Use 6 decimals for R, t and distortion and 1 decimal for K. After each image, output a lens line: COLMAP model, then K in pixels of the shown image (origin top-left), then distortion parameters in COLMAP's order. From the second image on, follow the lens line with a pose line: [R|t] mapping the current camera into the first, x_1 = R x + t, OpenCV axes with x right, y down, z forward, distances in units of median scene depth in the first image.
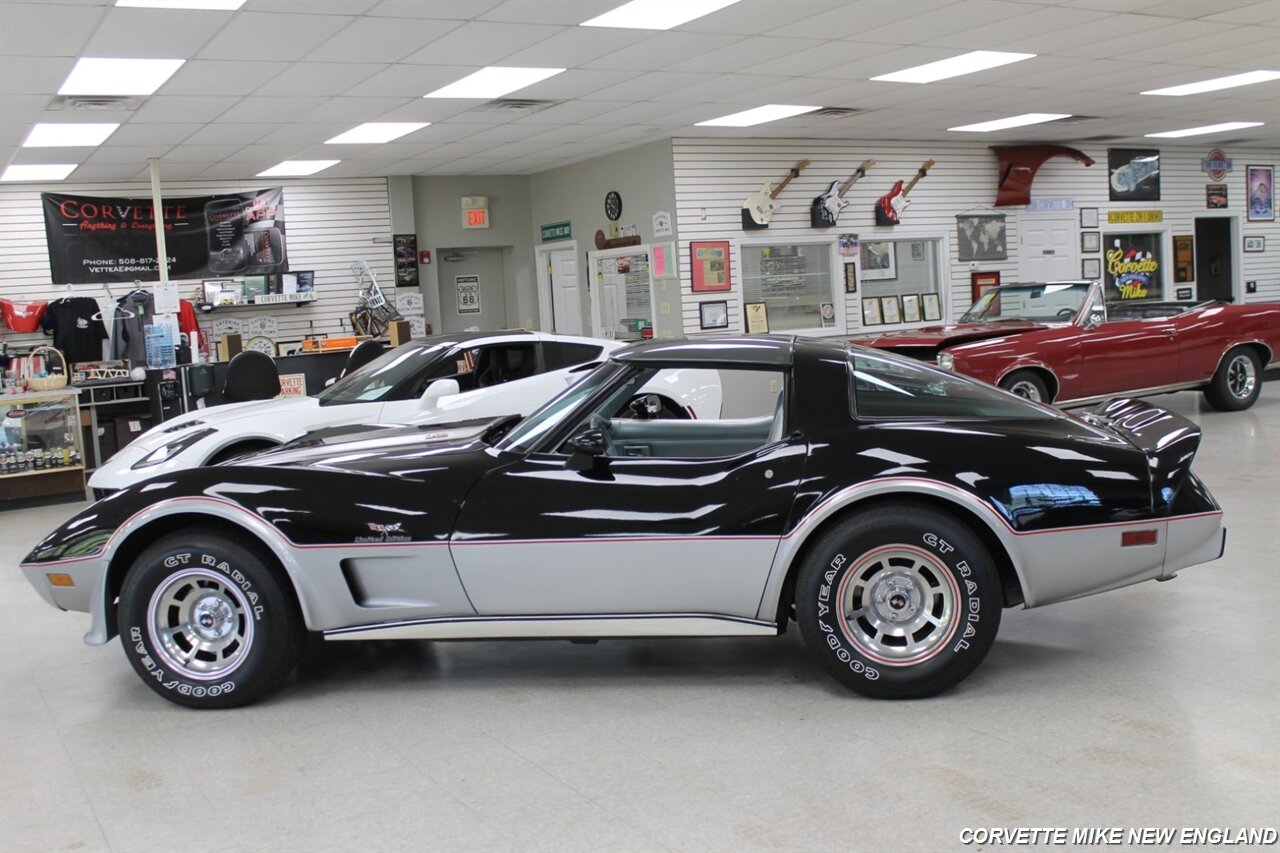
lens RADIAL K [[1387.7, 0, 645.7], [0, 1387.7, 448.8], [0, 0, 1]] dist [-0.077281, 0.000000]
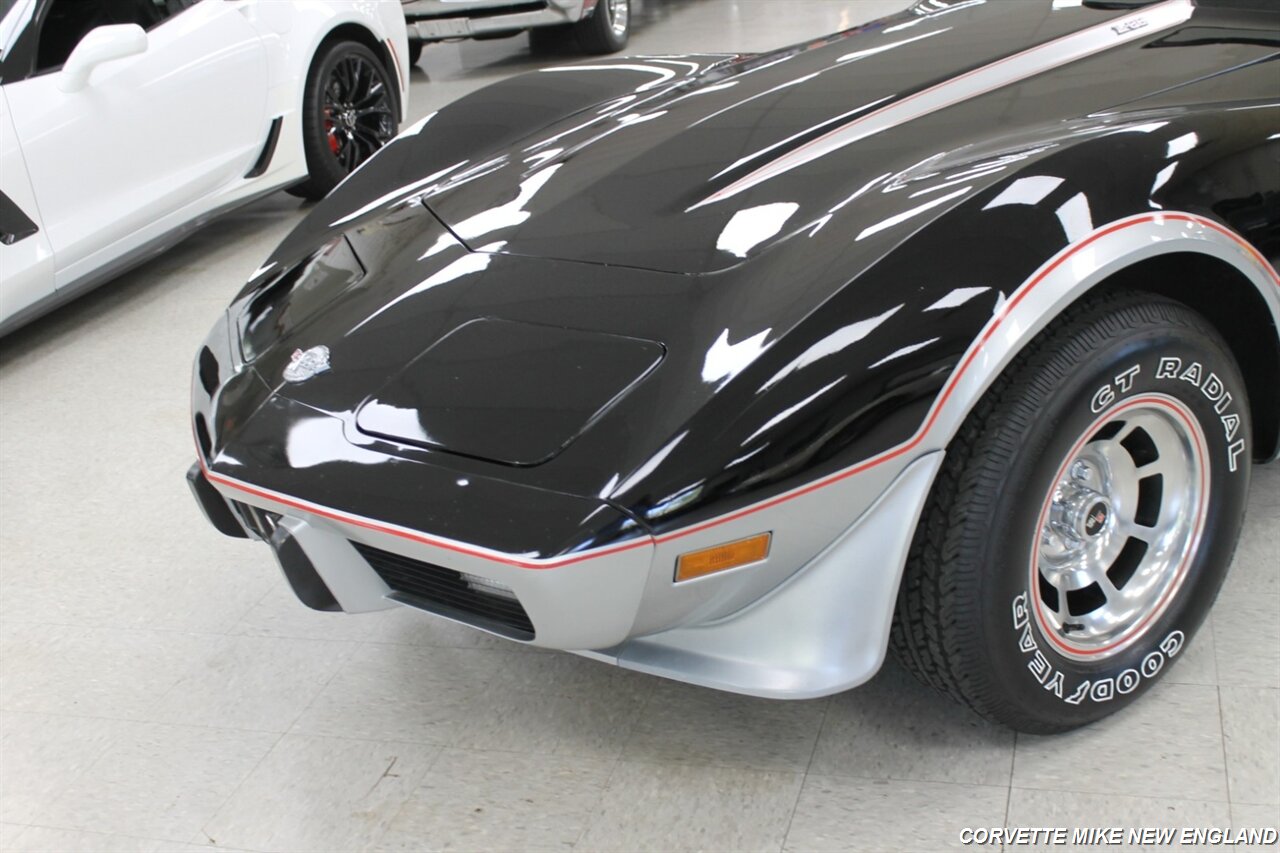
lens RADIAL K [[1510.9, 0, 653.3], [0, 1510.9, 452.5], [0, 0, 1]] dist [-0.063560, 0.000000]
pose [[0.714652, -0.290519, 0.636295, -0.271330], [0.145800, 0.951557, 0.270707, -0.013806], [-0.684116, -0.100690, 0.722390, 0.299443]]
